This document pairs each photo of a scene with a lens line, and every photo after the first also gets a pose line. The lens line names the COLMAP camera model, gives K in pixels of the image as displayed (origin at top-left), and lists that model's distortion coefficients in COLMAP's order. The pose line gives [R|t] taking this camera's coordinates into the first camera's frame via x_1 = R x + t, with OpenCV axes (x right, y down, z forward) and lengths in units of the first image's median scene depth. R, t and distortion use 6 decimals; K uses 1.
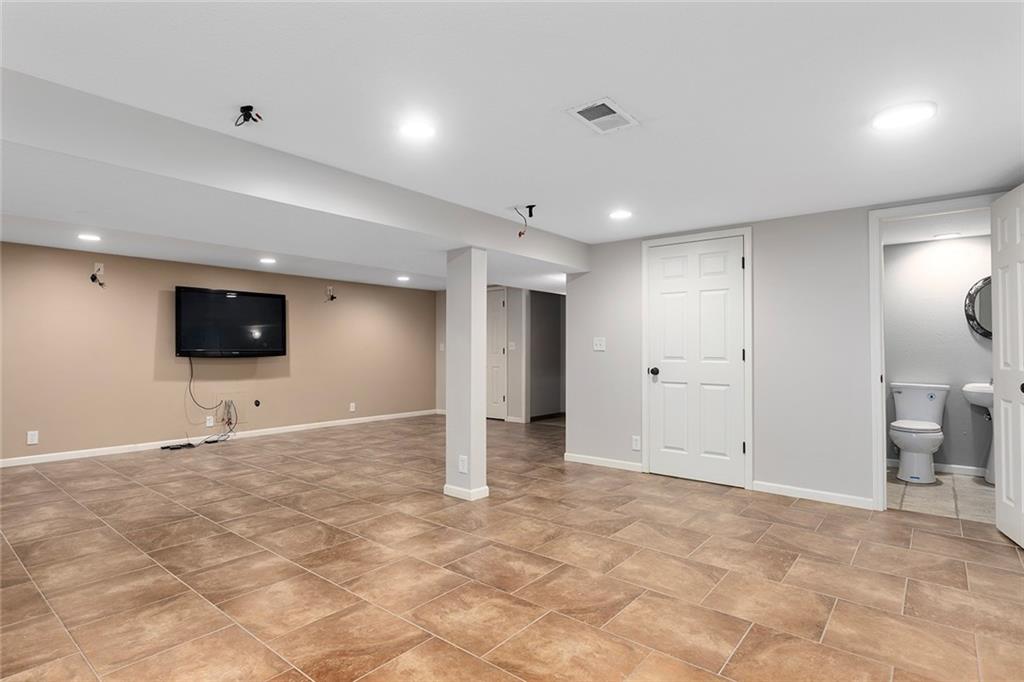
lens RADIAL K [[526.5, 0, 495.8], [0, 526.5, 340.3], [0, 0, 1]] dist [-0.006203, 0.002089]
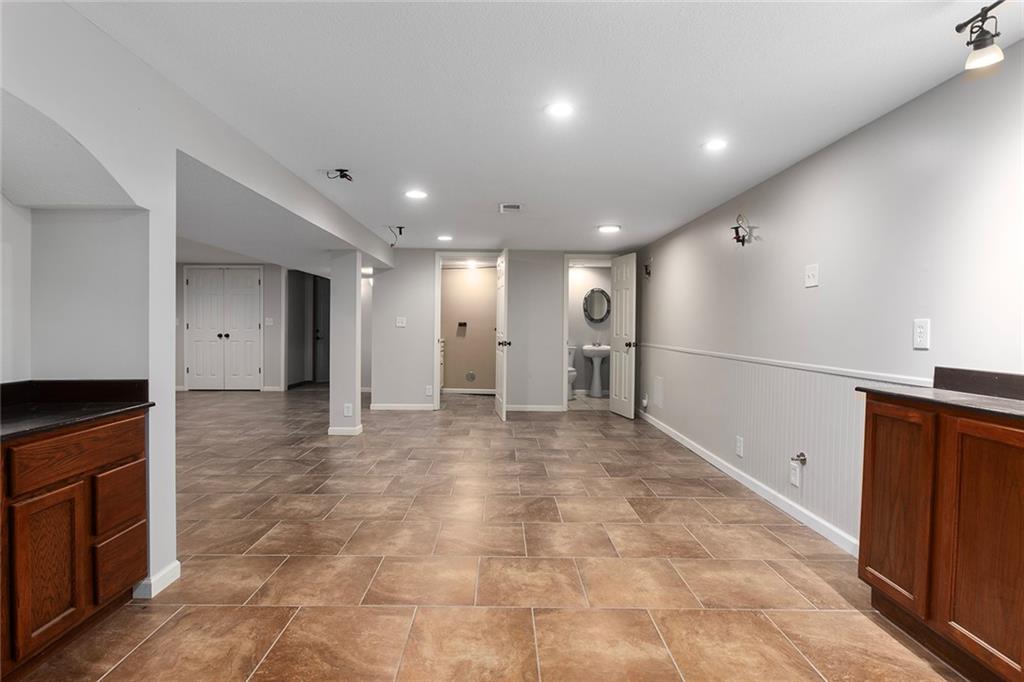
lens RADIAL K [[526.5, 0, 510.5], [0, 526.5, 334.0], [0, 0, 1]] dist [-0.006203, 0.002089]
pose [[0.753930, -0.001073, 0.656954, -0.526710], [-0.021765, 0.999409, 0.026609, -0.004326], [-0.656594, -0.034360, 0.753461, -0.239086]]
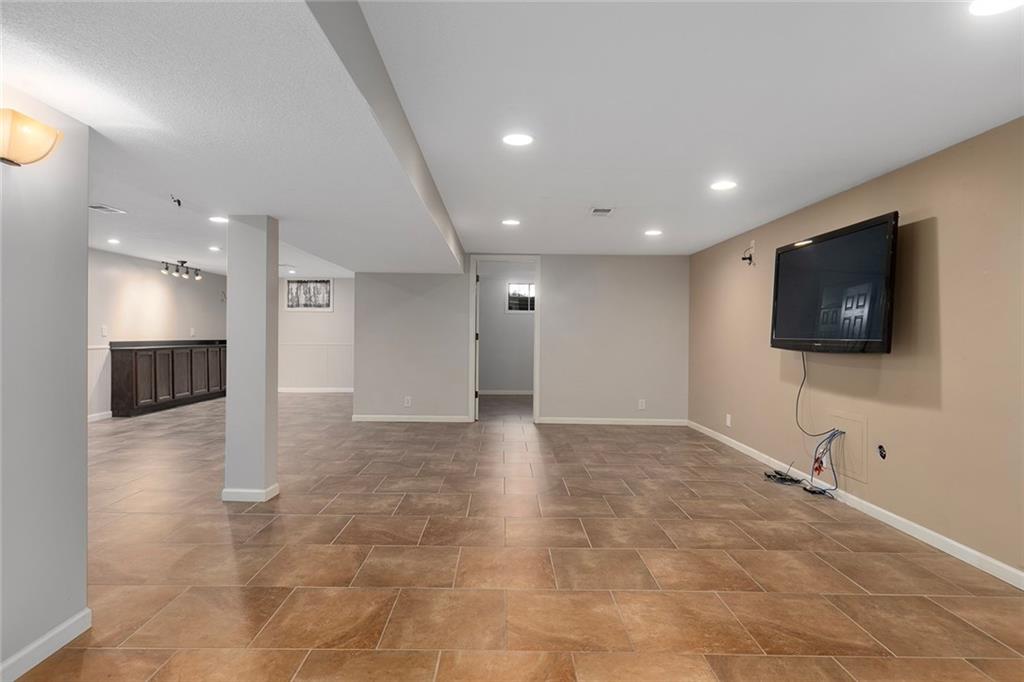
lens RADIAL K [[526.5, 0, 504.6], [0, 526.5, 342.3], [0, 0, 1]] dist [-0.006203, 0.002089]
pose [[-0.758138, 0.002121, -0.652091, 0.165172], [0.000621, 0.999997, 0.002532, 0.027710], [0.652094, 0.001514, -0.758136, 1.650588]]
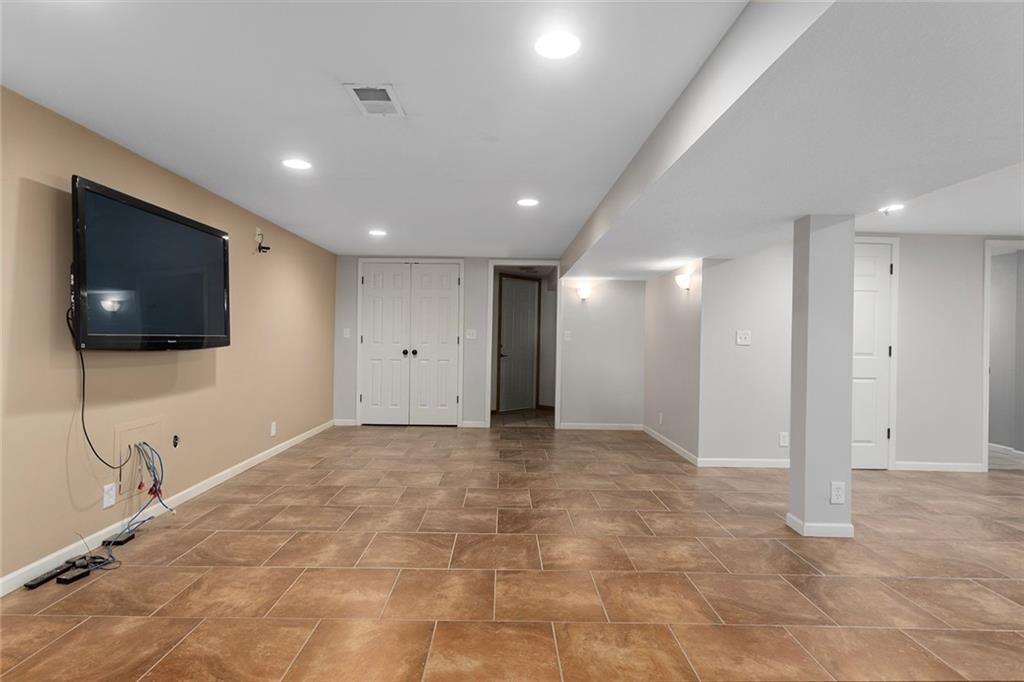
lens RADIAL K [[526.5, 0, 503.7], [0, 526.5, 334.6], [0, 0, 1]] dist [-0.006203, 0.002089]
pose [[0.760624, 0.017173, 0.648965, -0.787999], [-0.029451, 0.999534, 0.008069, 0.007078], [-0.648524, -0.025250, 0.760775, 0.609315]]
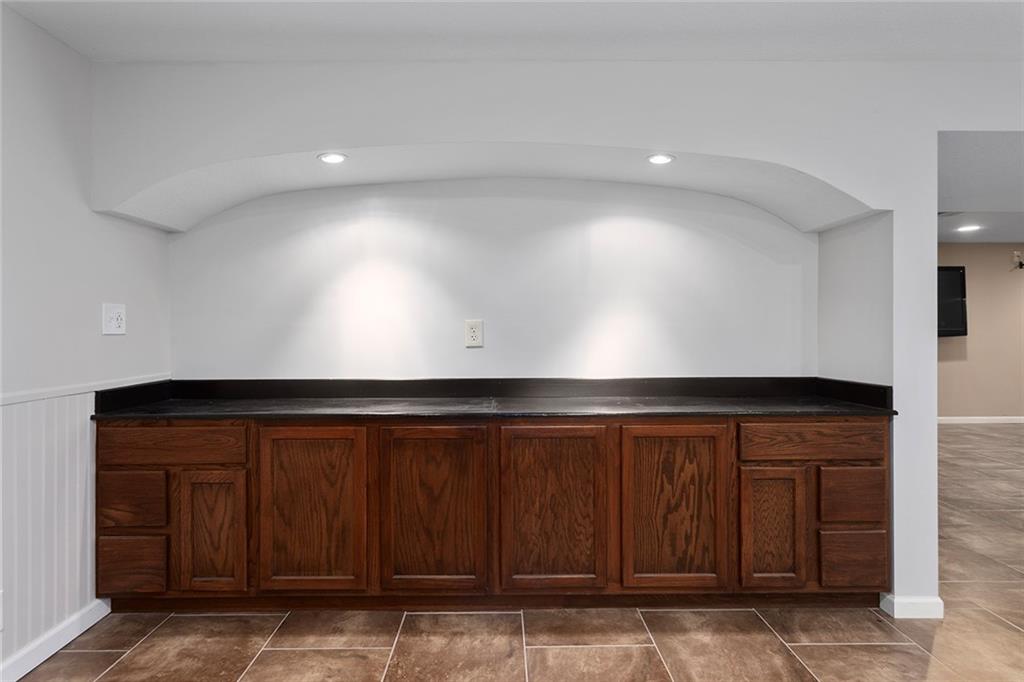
lens RADIAL K [[526.5, 0, 497.1], [0, 526.5, 327.7], [0, 0, 1]] dist [-0.006203, 0.002089]
pose [[0.648953, -0.000507, -0.760828, -0.348428], [0.012502, 0.999872, 0.009997, -0.003083], [0.760725, -0.016000, 0.648877, -0.223547]]
